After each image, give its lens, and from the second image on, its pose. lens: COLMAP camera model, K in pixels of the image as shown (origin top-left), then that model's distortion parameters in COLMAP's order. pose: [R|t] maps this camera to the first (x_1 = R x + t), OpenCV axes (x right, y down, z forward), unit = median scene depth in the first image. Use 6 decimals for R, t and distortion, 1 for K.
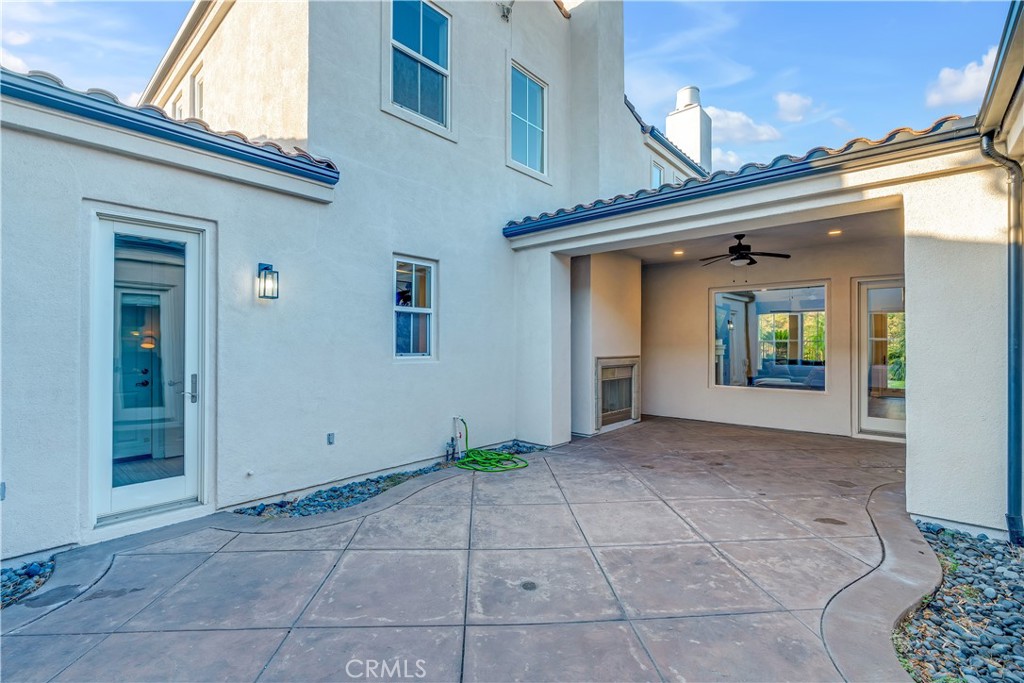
lens RADIAL K [[454.3, 0, 512.5], [0, 454.3, 344.3], [0, 0, 1]] dist [0.001955, -0.000281]
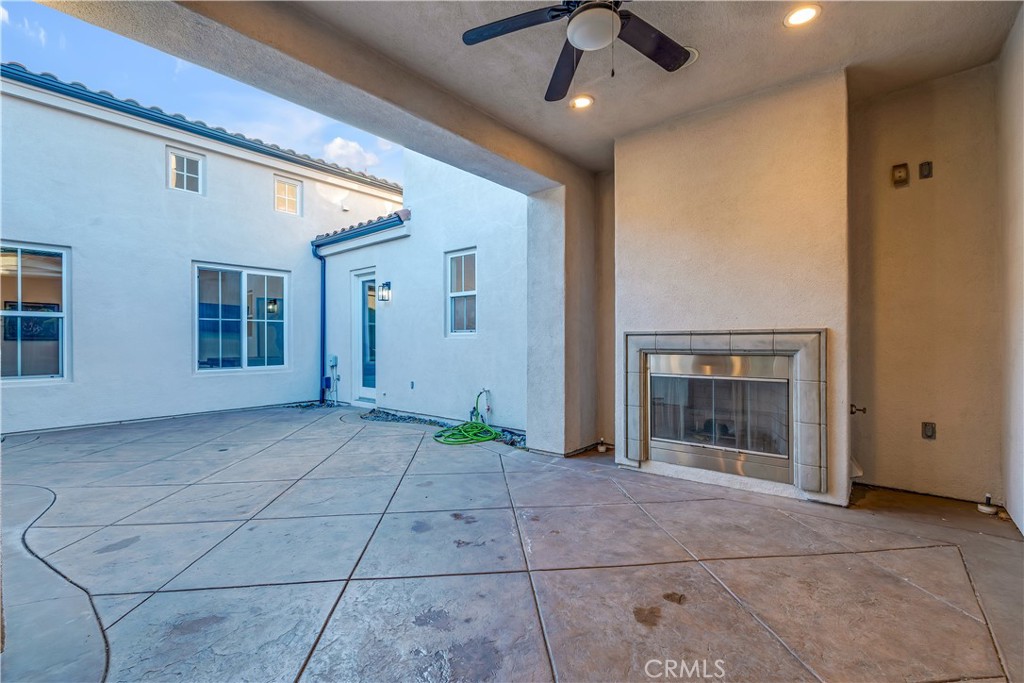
lens RADIAL K [[454.3, 0, 512.1], [0, 454.3, 340.3], [0, 0, 1]] dist [0.001955, -0.000281]
pose [[0.020463, -0.003967, -0.999783, 1.195494], [0.008122, 0.999960, -0.003801, 0.065158], [0.999758, -0.008042, 0.020495, 1.344558]]
